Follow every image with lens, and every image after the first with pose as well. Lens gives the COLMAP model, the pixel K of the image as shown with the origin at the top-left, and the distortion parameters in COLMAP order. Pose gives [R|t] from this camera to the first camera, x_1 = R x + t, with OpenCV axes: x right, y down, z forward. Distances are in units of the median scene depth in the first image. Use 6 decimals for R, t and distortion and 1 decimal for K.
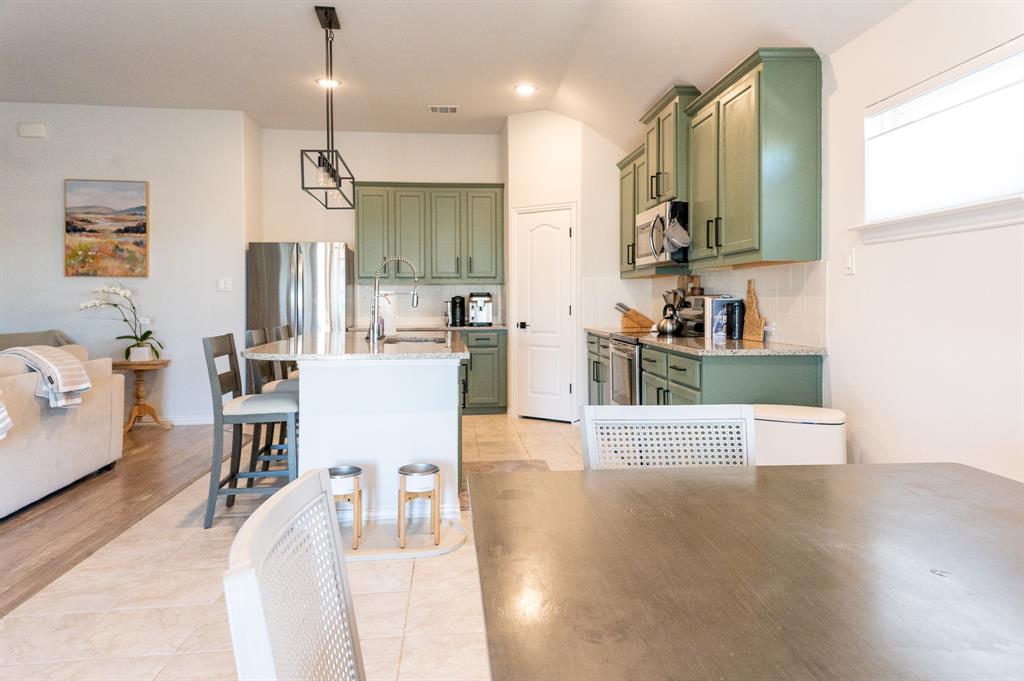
lens RADIAL K [[685.1, 0, 515.3], [0, 685.1, 307.1], [0, 0, 1]] dist [0.096130, -0.047446]
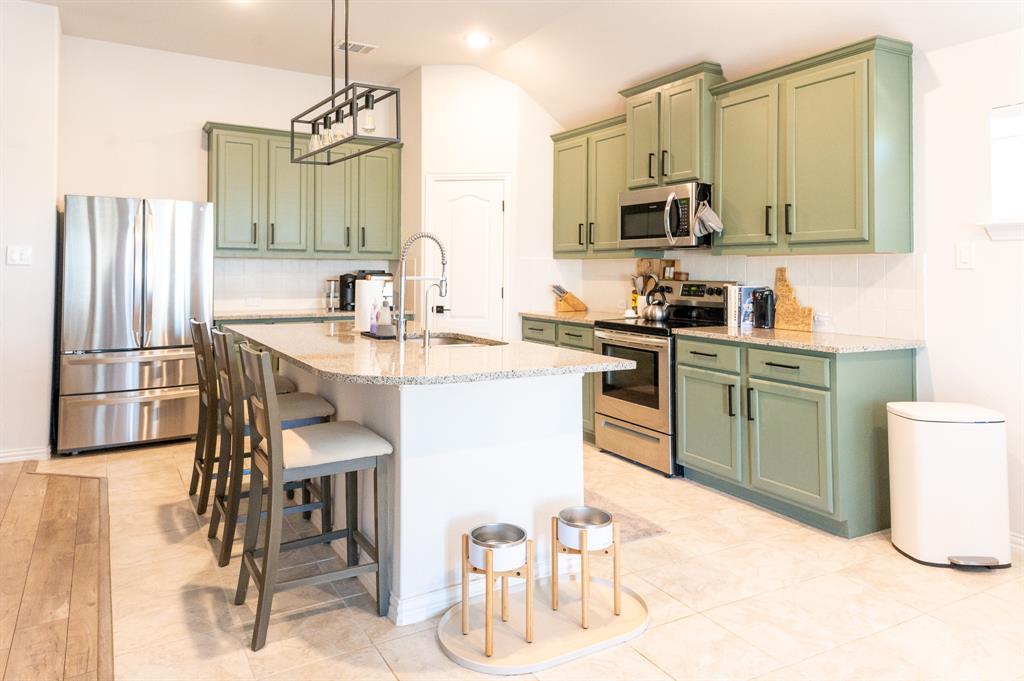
lens RADIAL K [[691.3, 0, 509.7], [0, 691.3, 266.9], [0, 0, 1]] dist [0.070170, -0.000570]
pose [[0.906958, 0.014932, 0.420957, -0.329093], [-0.008763, 0.999824, -0.016585, -0.016200], [-0.421131, 0.011353, 0.906929, 0.201398]]
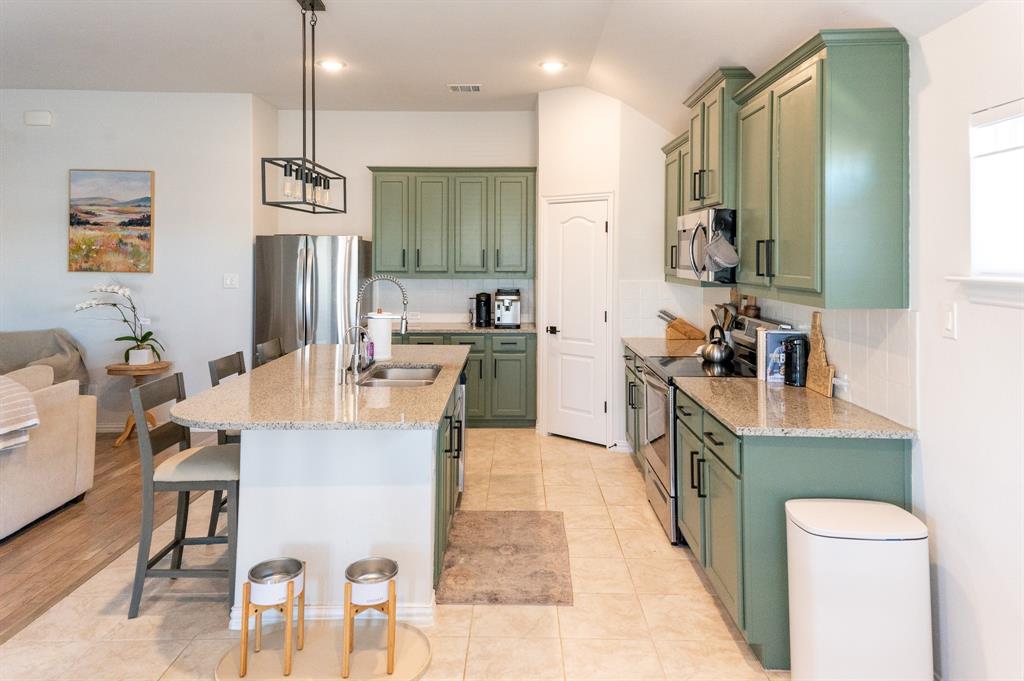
lens RADIAL K [[699.5, 0, 510.8], [0, 699.5, 257.1], [0, 0, 1]] dist [0.075811, -0.002929]
pose [[0.994349, 0.008831, -0.105796, 0.060828], [-0.009595, 0.999931, -0.006712, -0.071851], [0.105730, 0.007689, 0.994365, 0.122096]]
